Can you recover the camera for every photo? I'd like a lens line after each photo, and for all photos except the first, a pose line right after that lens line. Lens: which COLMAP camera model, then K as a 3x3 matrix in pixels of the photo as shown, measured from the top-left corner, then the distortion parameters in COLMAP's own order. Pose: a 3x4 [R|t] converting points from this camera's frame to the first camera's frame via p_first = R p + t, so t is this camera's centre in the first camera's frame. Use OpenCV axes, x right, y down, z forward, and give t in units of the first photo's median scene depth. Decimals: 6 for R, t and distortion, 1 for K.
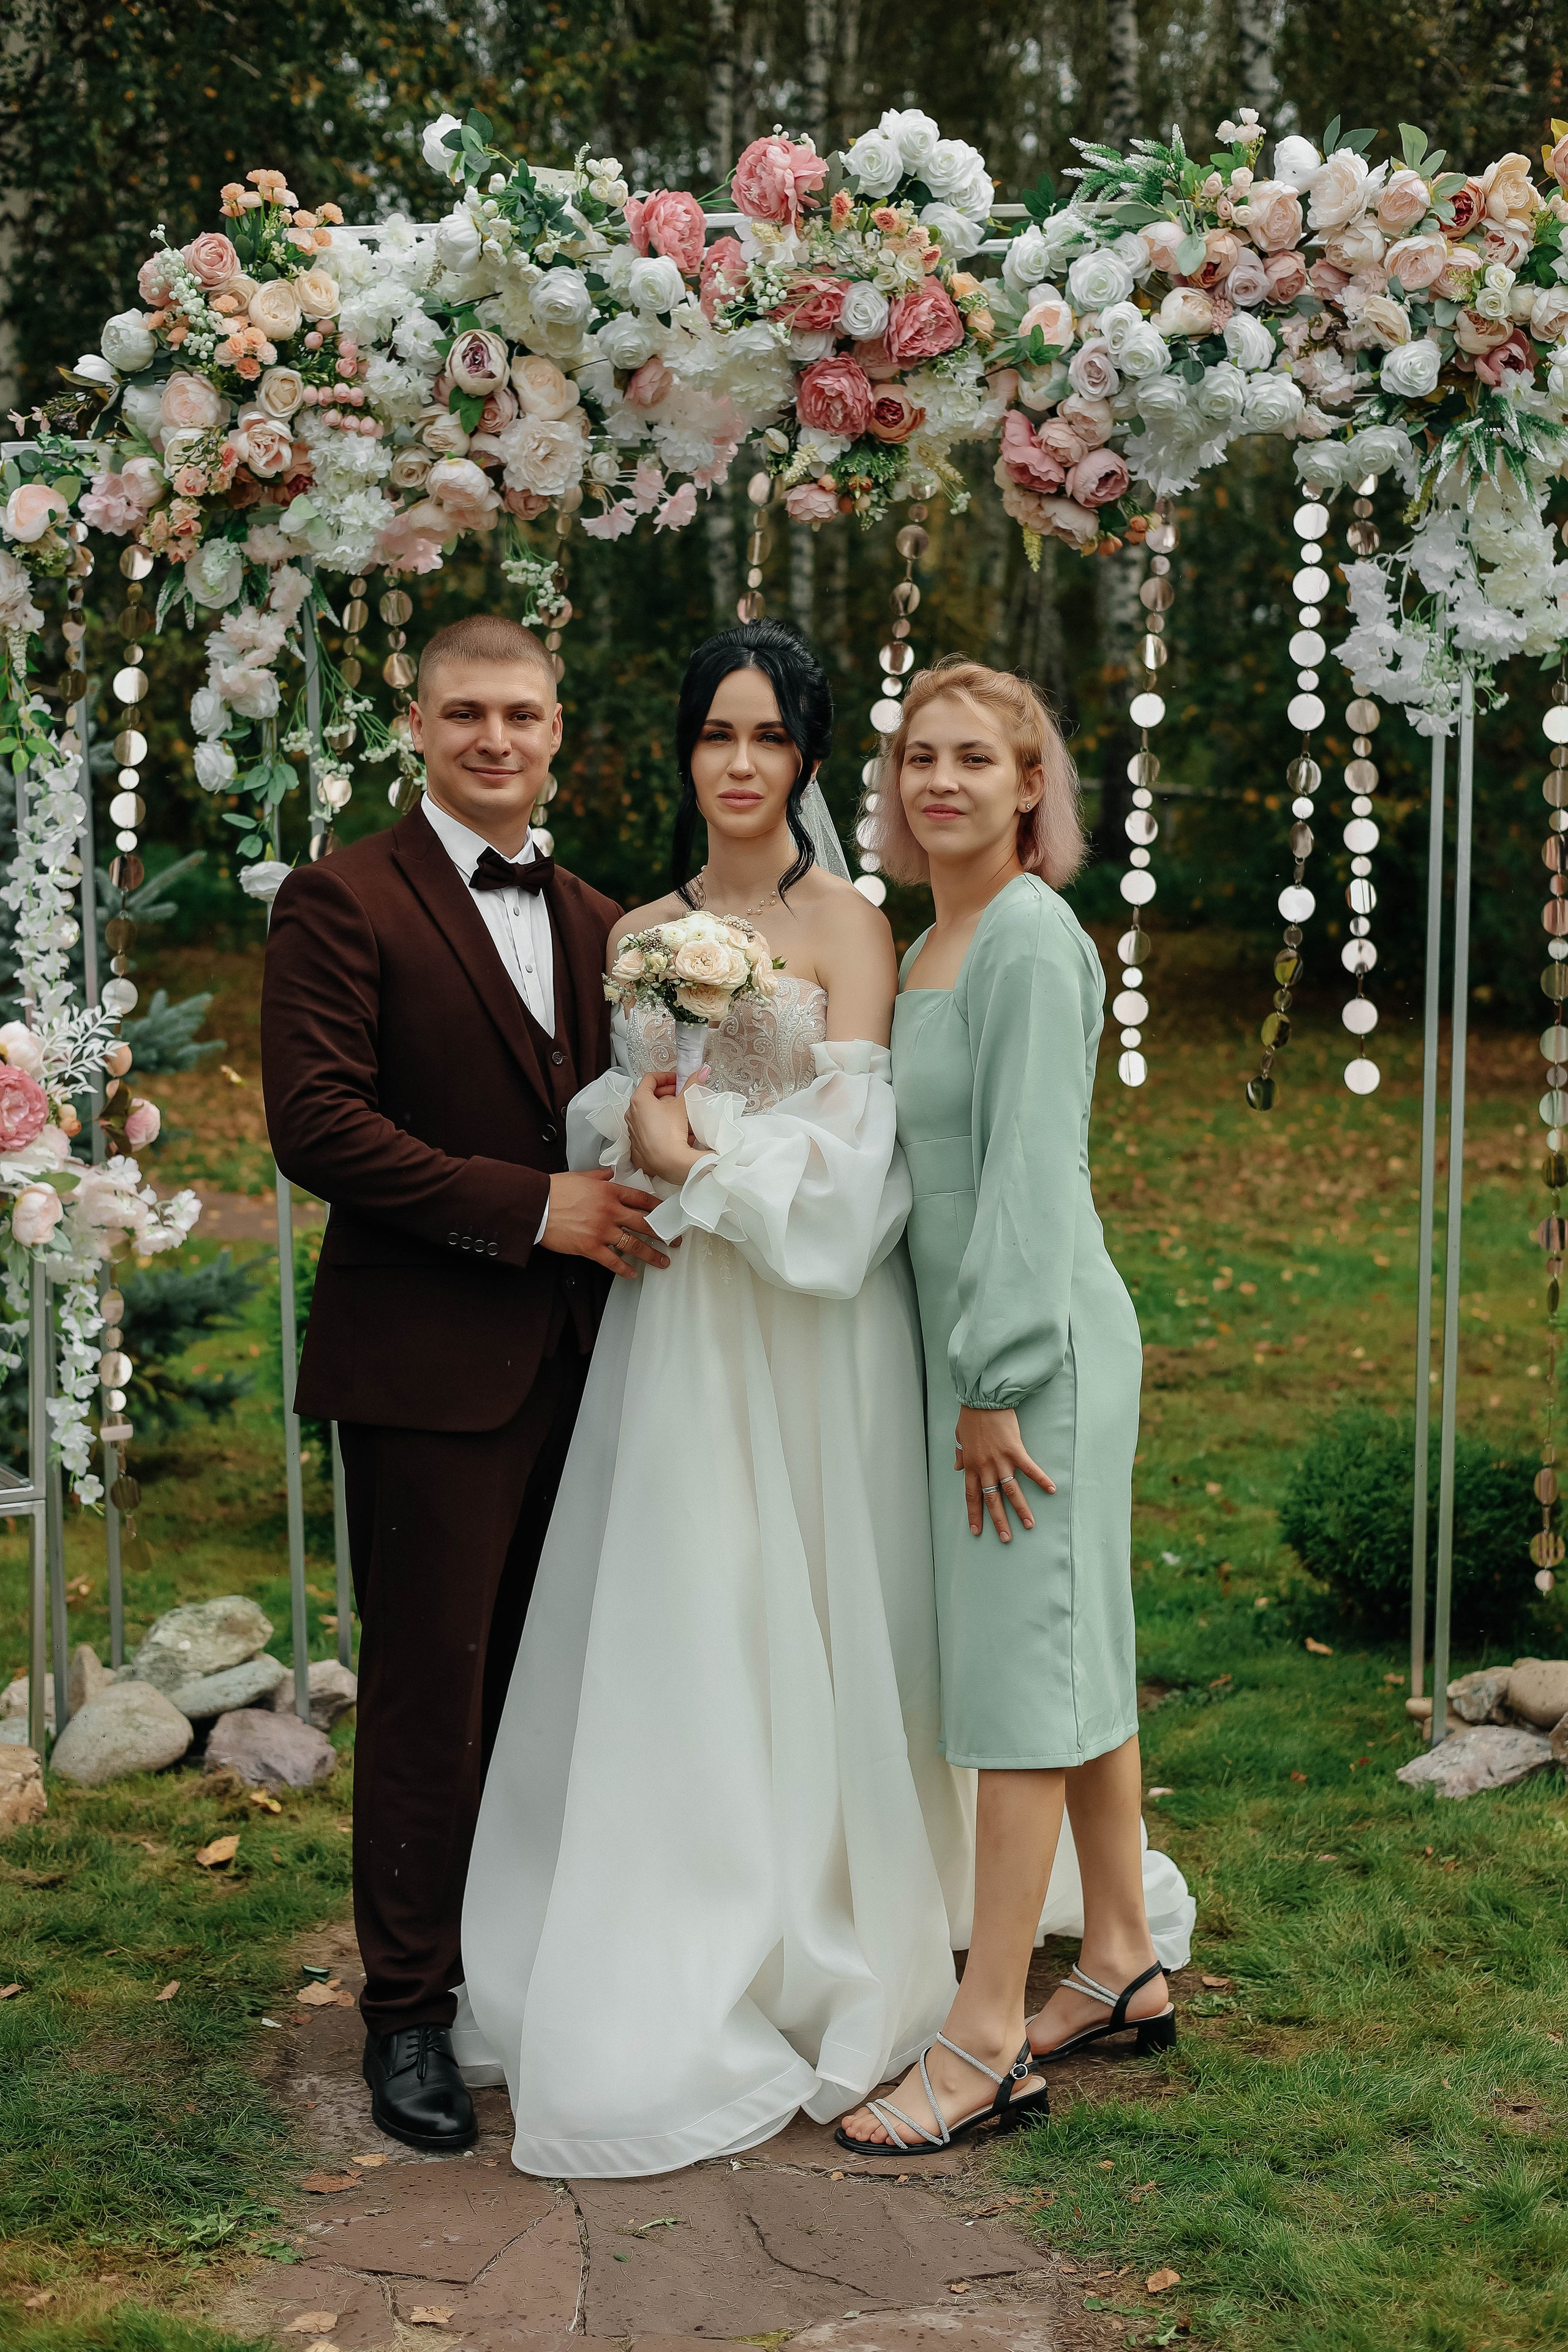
lens RADIAL K [[3449.6, 0, 790.5], [0, 3449.6, 1177.7], [0, 0, 1]] dist [0.046902, -0.150131]
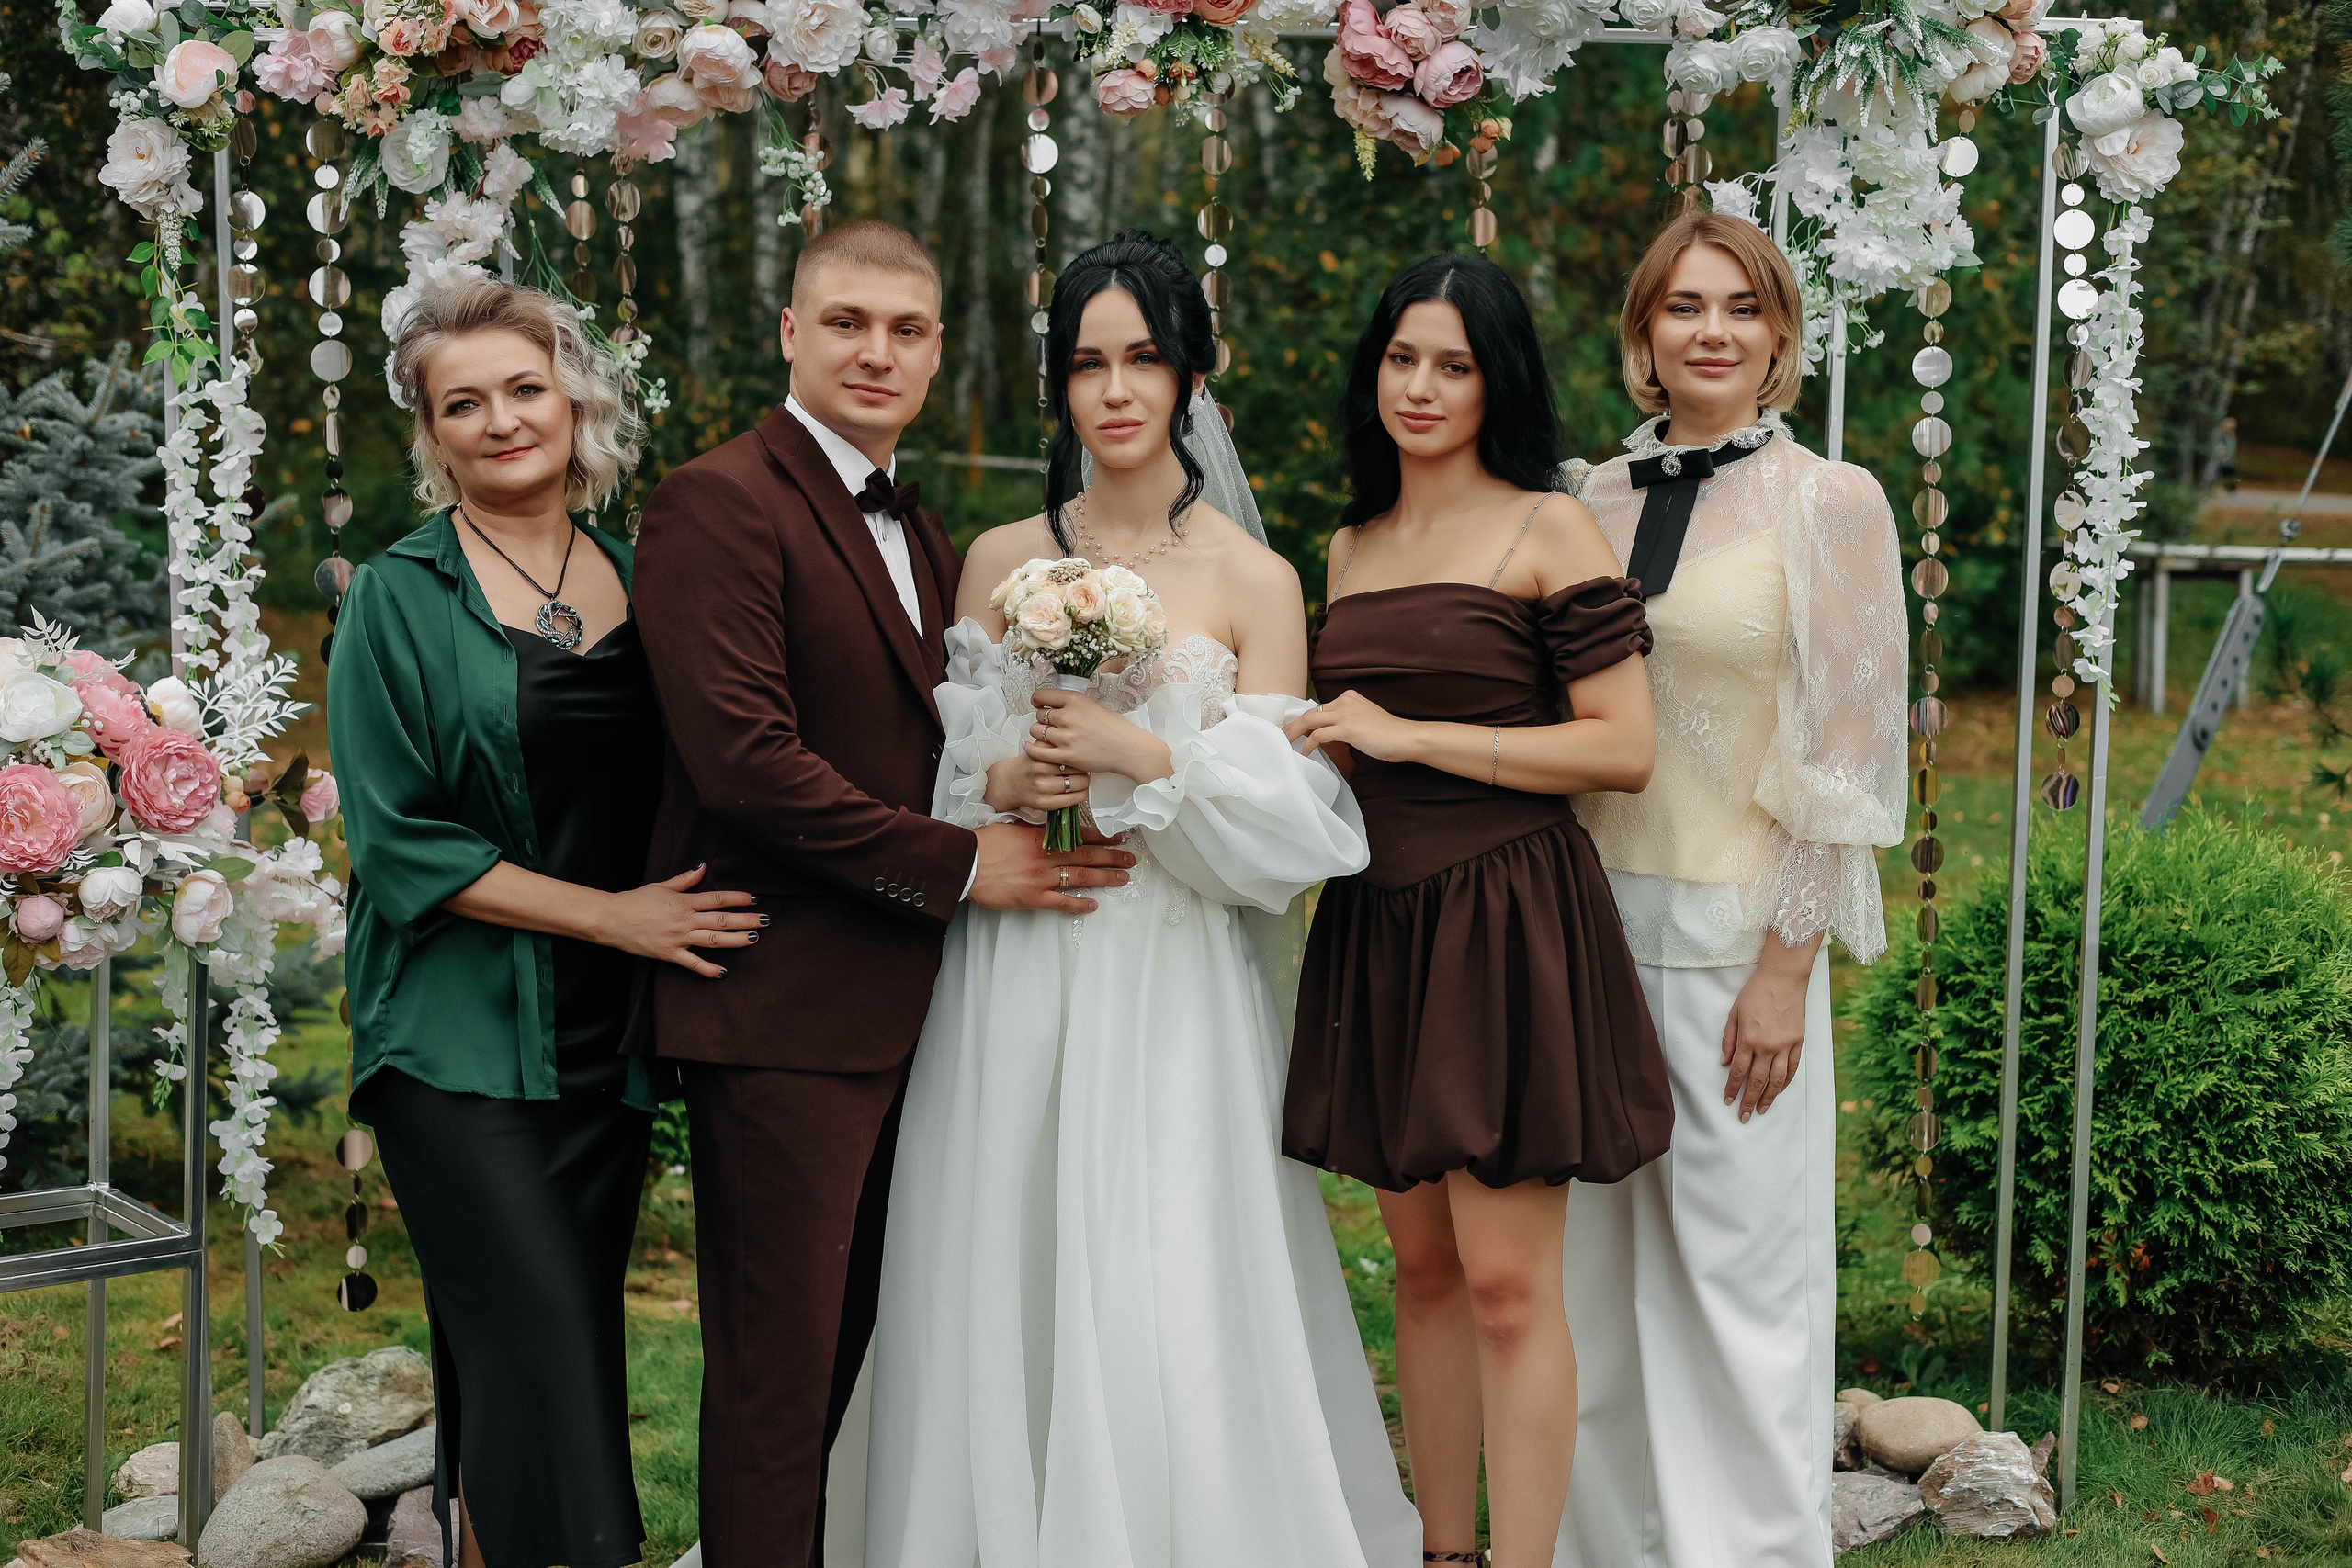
lens RADIAL K [[3268.1, 0, 1187.4], [0, 3268.1, 786.3], [0, 0, 1]] dist [0.065710, -0.302605]
pose [[0.989132, 0.004960, 0.146947, -0.099634], [-0.002379, 0.999840, -0.017739, -0.005198], [-0.147011, 0.017196, 0.988985, 0.183020]]
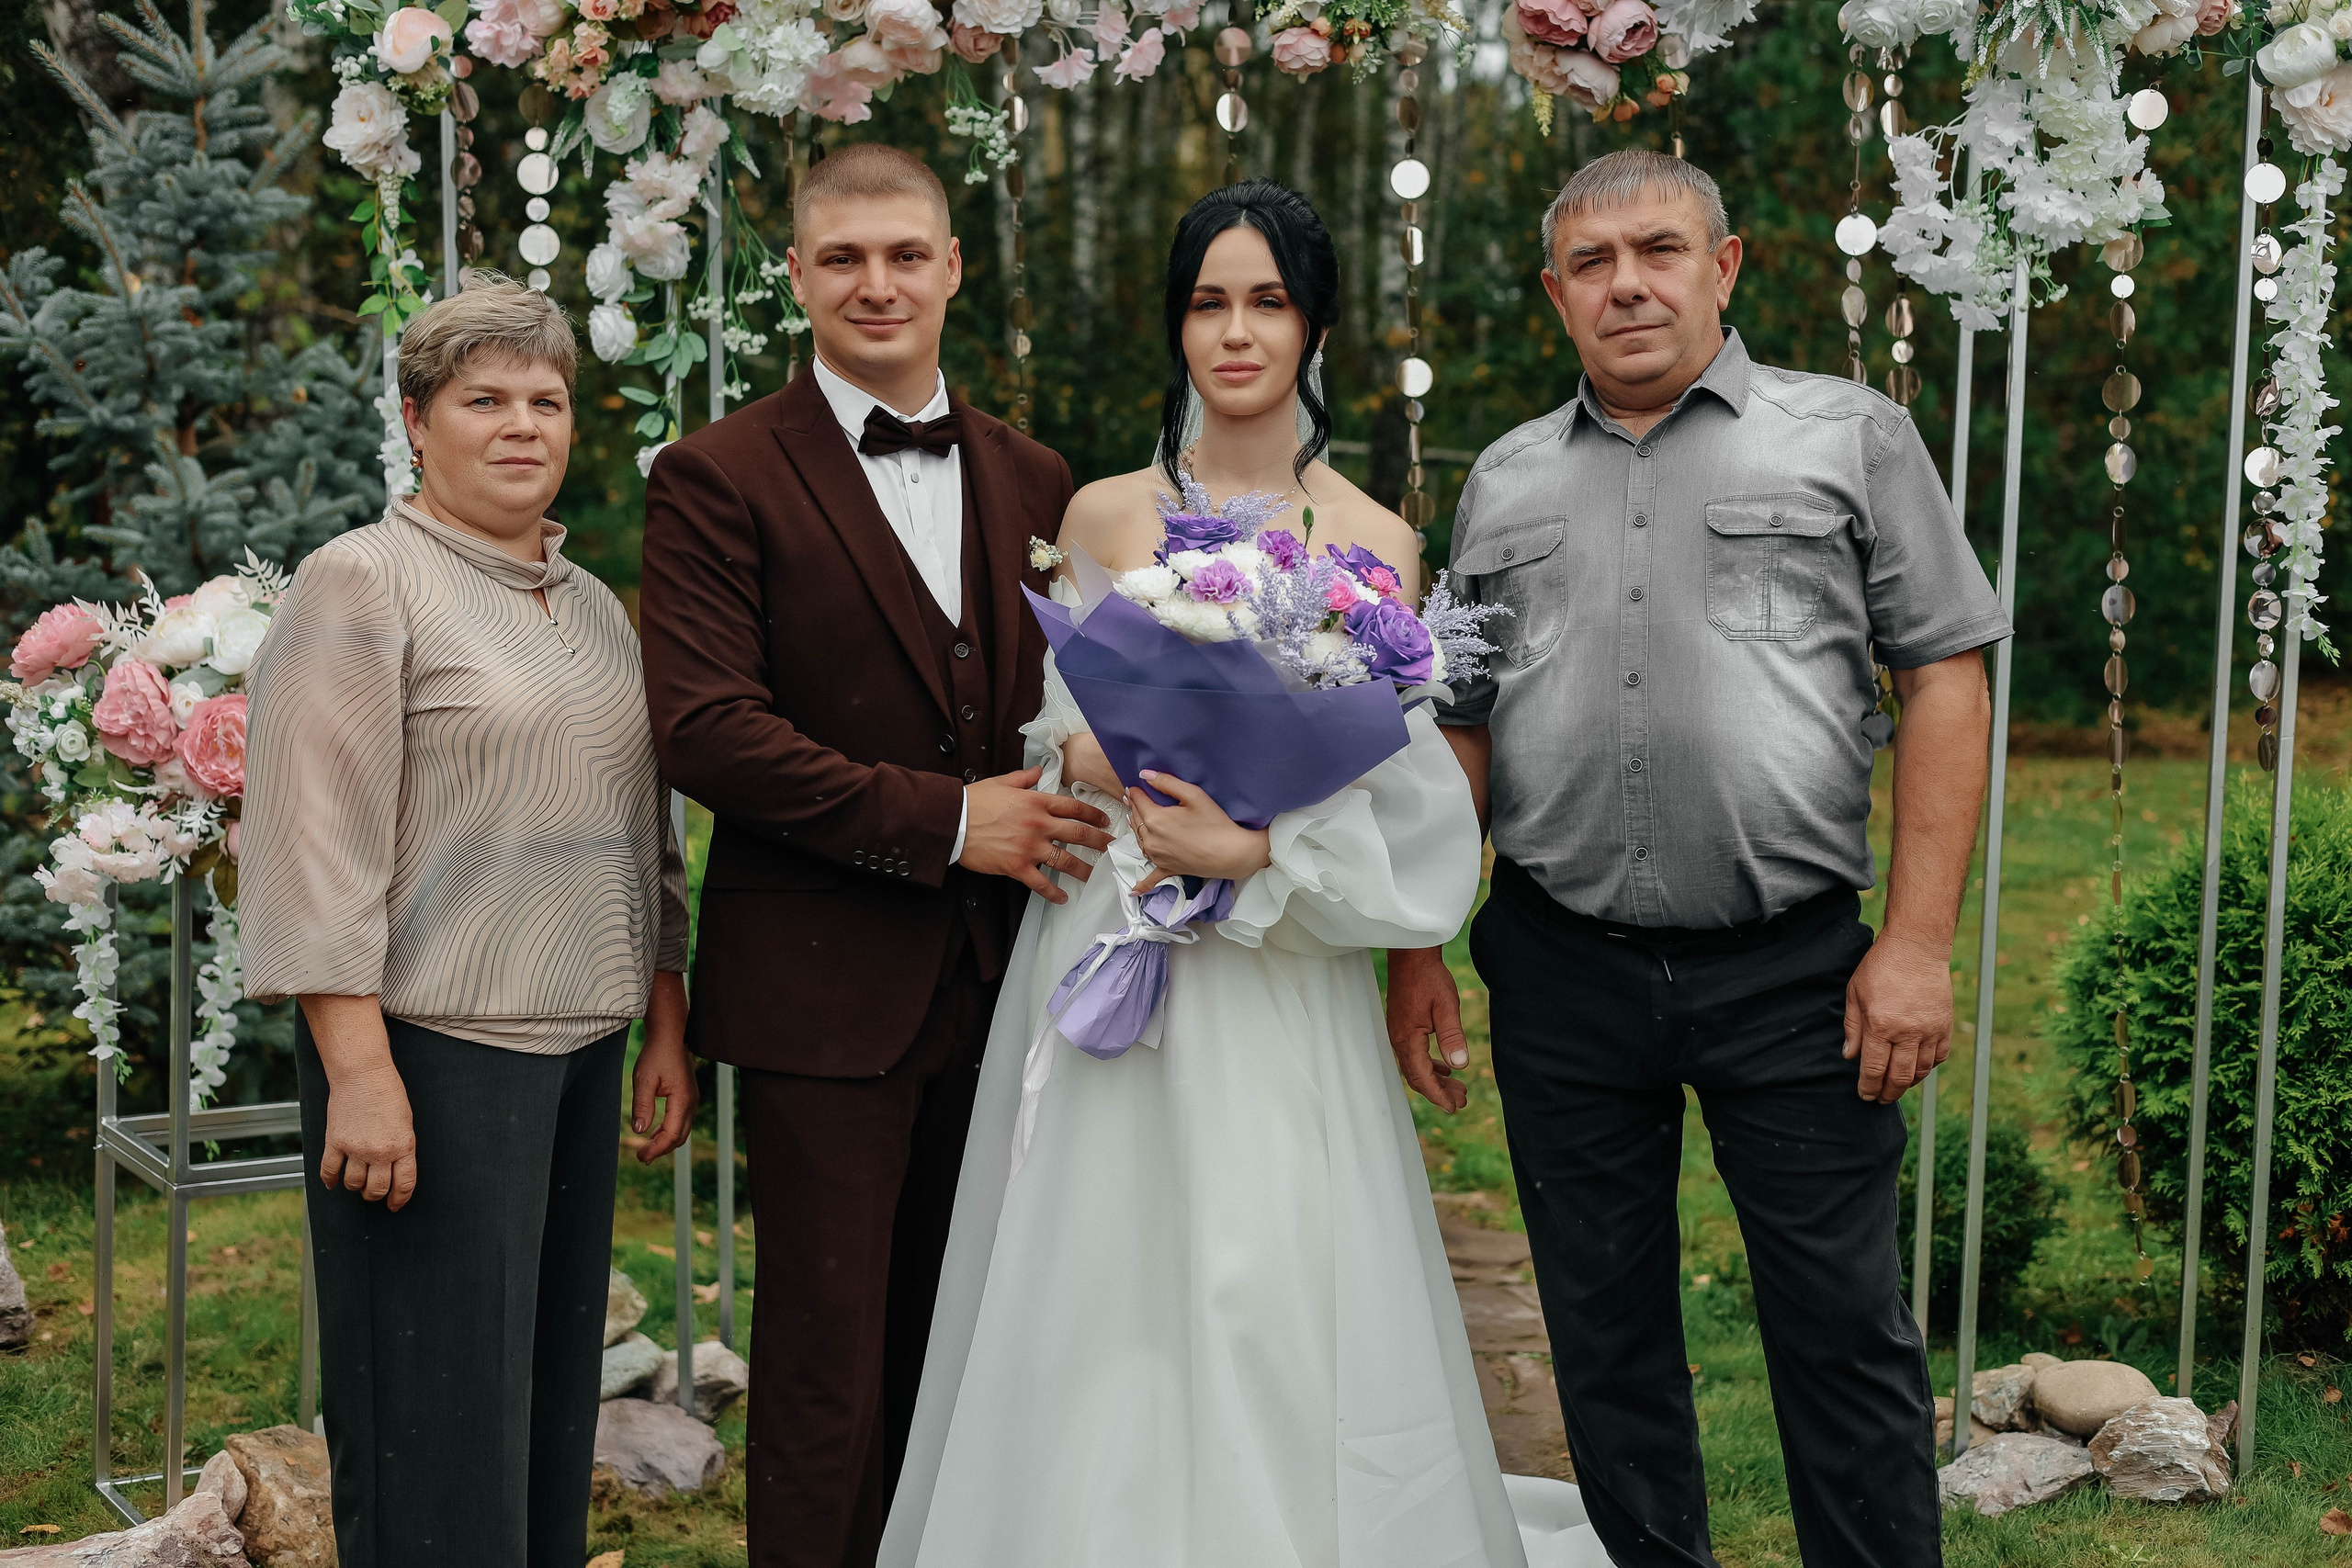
lens RADIAL K [[3274.9, 0, 1188.6], [0, 3274.9, 785.9], [0, 0, 1]] dist [0.058420, -0.268562]
pose [[0.998693, 0.018092, 0.047804, -0.059906], [-0.017497, 0.999764, -0.012844, 0.005286], [-0.048025, 0.011991, 0.998774, 0.161771]]
